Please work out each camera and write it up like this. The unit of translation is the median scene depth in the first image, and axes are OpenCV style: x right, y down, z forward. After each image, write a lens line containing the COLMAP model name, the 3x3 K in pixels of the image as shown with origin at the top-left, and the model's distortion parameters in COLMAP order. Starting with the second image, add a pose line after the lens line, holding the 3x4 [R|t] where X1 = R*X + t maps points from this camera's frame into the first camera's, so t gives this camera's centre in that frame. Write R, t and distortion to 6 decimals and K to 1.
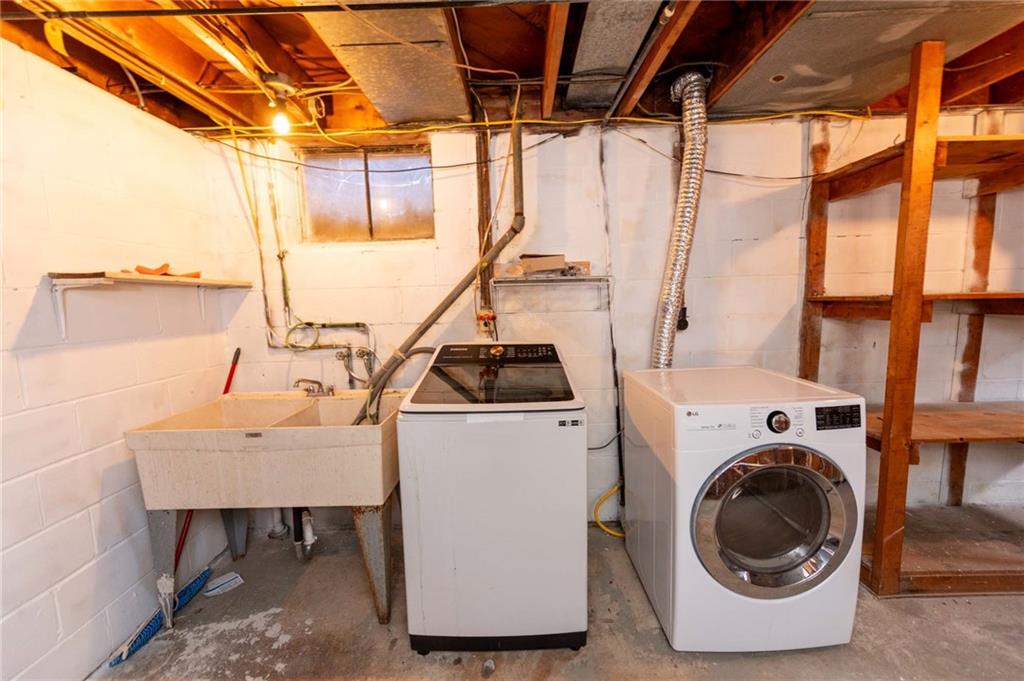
lens RADIAL K [[400.2, 0, 514.1], [0, 400.2, 341.9], [0, 0, 1]] dist [0.018121, -0.005965]
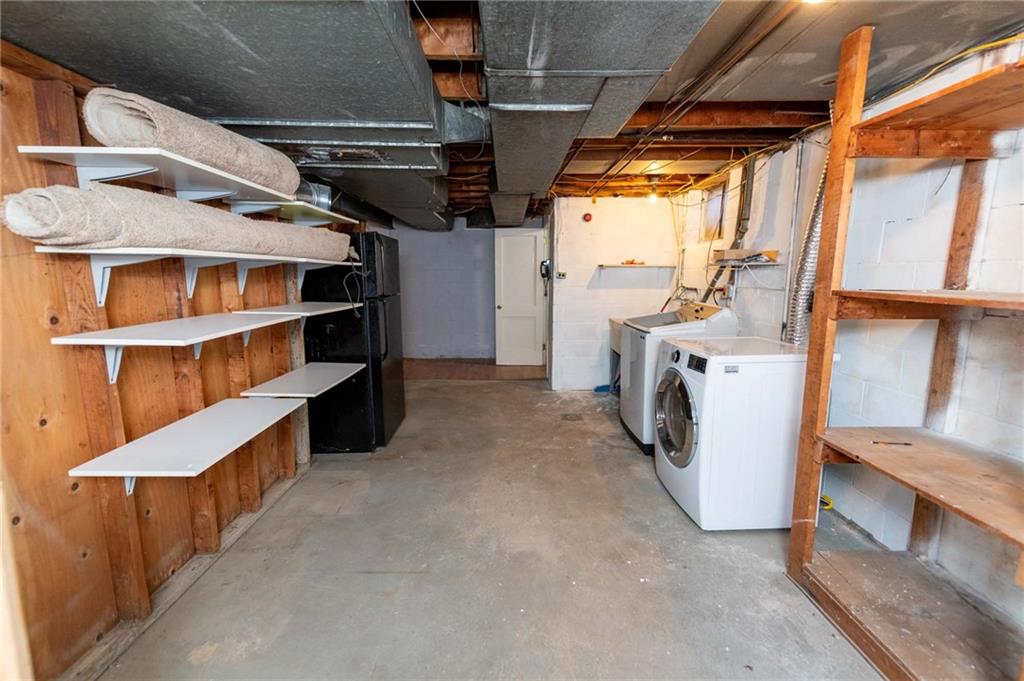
lens RADIAL K [[400.2, 0, 514.1], [0, 400.2, 341.9], [0, 0, 1]] dist [0.018121, -0.005965]
pose [[0.025316, 0.194894, -0.980498, 1.746777], [-0.109121, 0.975490, 0.191081, -0.085370], [0.993706, 0.102155, 0.045963, 0.173327]]
